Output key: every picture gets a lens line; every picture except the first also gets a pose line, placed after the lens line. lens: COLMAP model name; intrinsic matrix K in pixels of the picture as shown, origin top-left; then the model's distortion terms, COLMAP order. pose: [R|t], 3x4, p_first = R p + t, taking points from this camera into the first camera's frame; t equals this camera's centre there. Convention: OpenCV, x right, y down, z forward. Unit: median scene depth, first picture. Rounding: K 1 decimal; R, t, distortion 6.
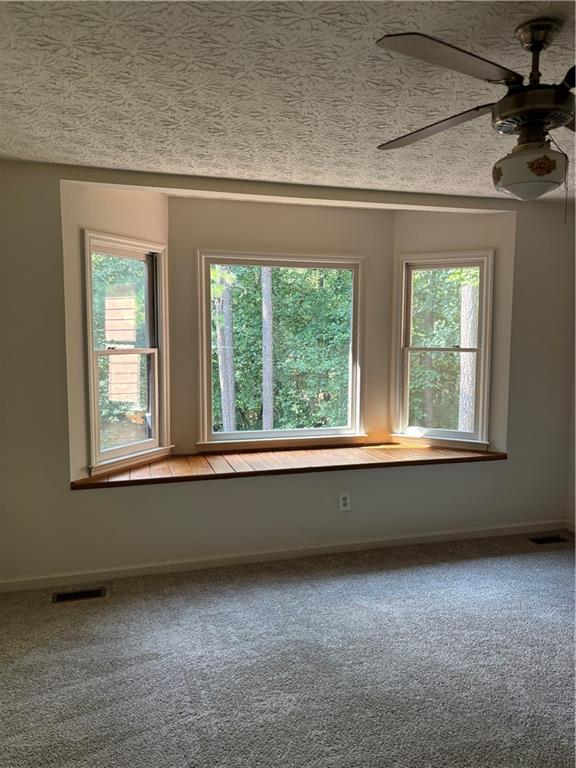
lens RADIAL K [[574.4, 0, 292.8], [0, 574.4, 387.9], [0, 0, 1]] dist [0.037339, -0.046843]
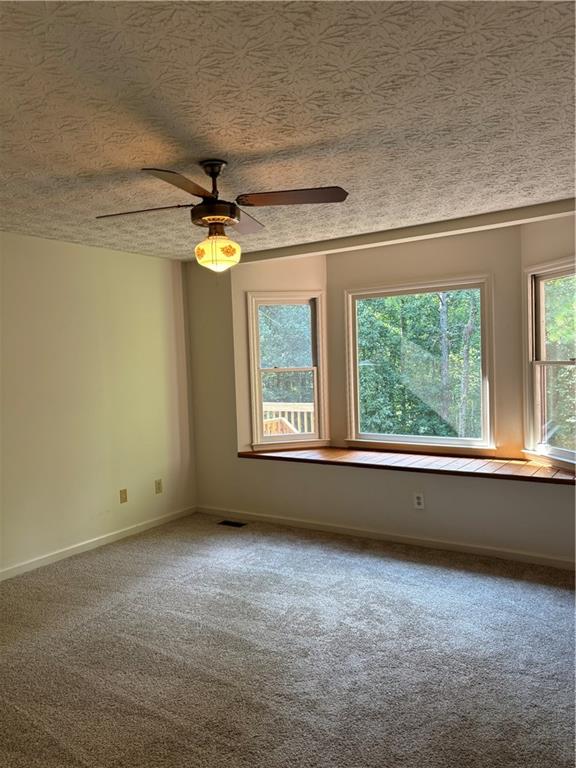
lens RADIAL K [[574.4, 0, 290.8], [0, 574.4, 381.5], [0, 0, 1]] dist [0.037339, -0.046843]
pose [[0.649937, 0.004752, -0.759973, 0.779342], [-0.036435, 0.999025, -0.024913, 0.003379], [0.759114, 0.043881, 0.649477, 0.070059]]
